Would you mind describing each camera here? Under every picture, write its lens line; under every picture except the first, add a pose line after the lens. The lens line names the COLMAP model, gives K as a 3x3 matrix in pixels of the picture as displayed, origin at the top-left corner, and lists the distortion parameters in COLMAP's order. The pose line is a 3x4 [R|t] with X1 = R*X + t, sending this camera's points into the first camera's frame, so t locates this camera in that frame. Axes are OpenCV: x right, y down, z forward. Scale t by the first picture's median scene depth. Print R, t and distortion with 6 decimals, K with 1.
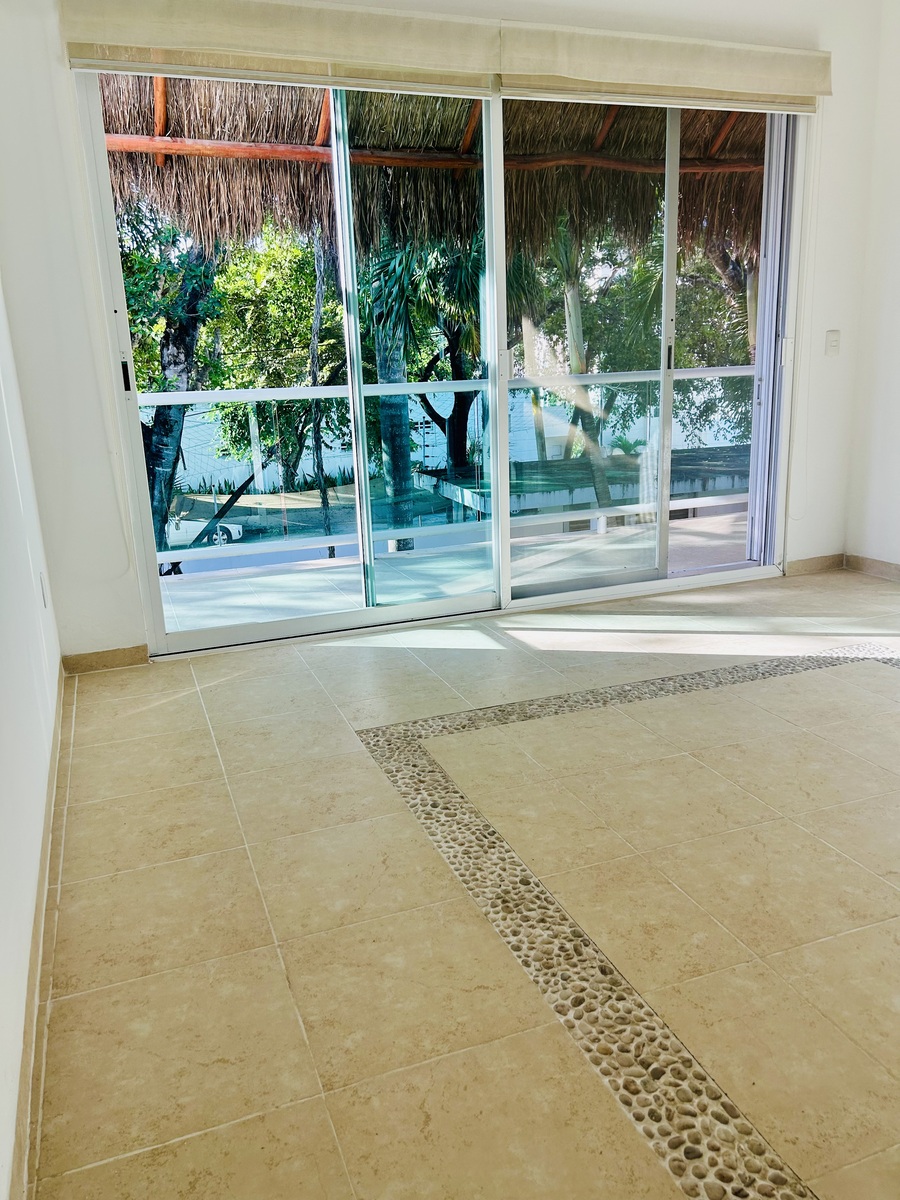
lens RADIAL K [[897.5, 0, 450.3], [0, 897.5, 590.3], [0, 0, 1]] dist [0.064715, -0.093894]
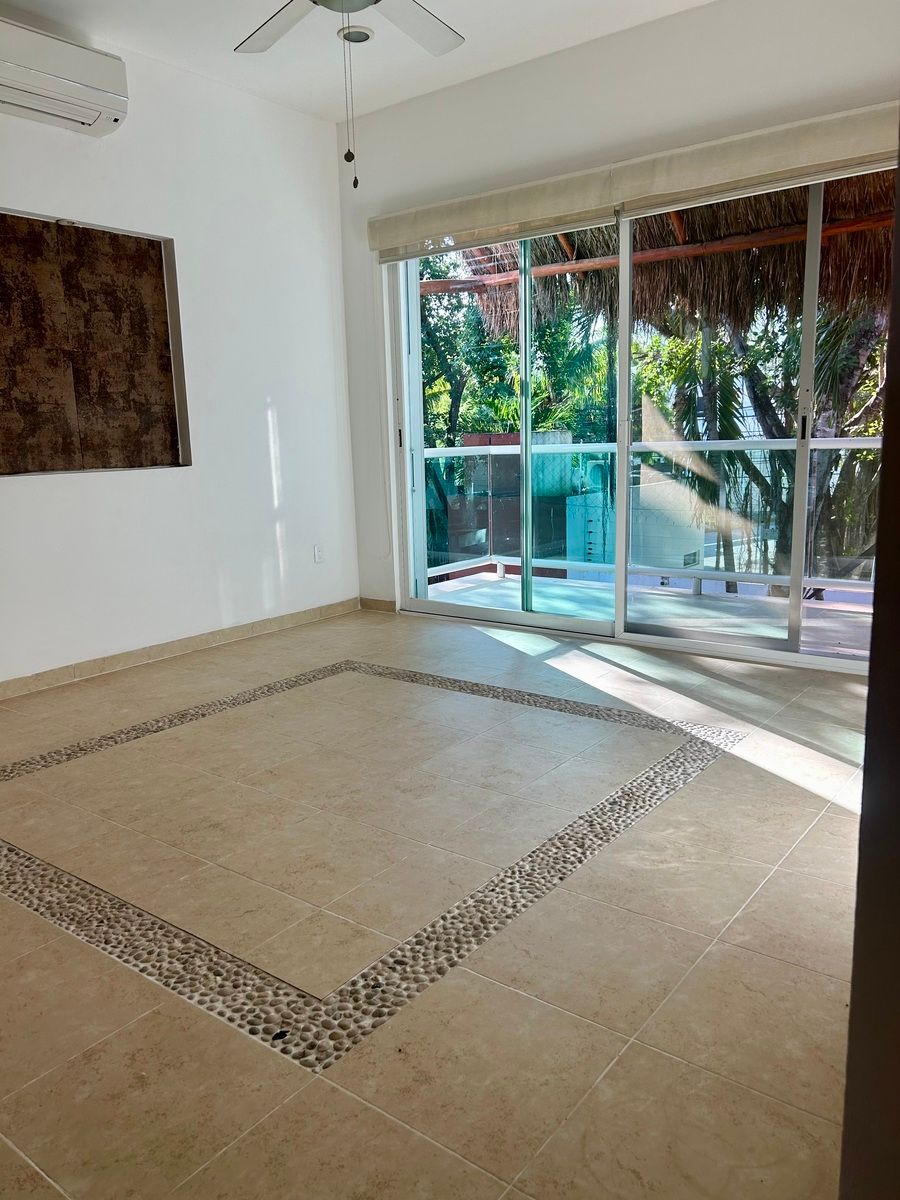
lens RADIAL K [[897.5, 0, 450.3], [0, 897.5, 590.3], [0, 0, 1]] dist [0.064715, -0.093894]
pose [[0.536268, 0.173223, -0.826081, 1.135138], [-0.194819, 0.977689, 0.078543, -0.112509], [0.821256, 0.118816, 0.558051, 0.196708]]
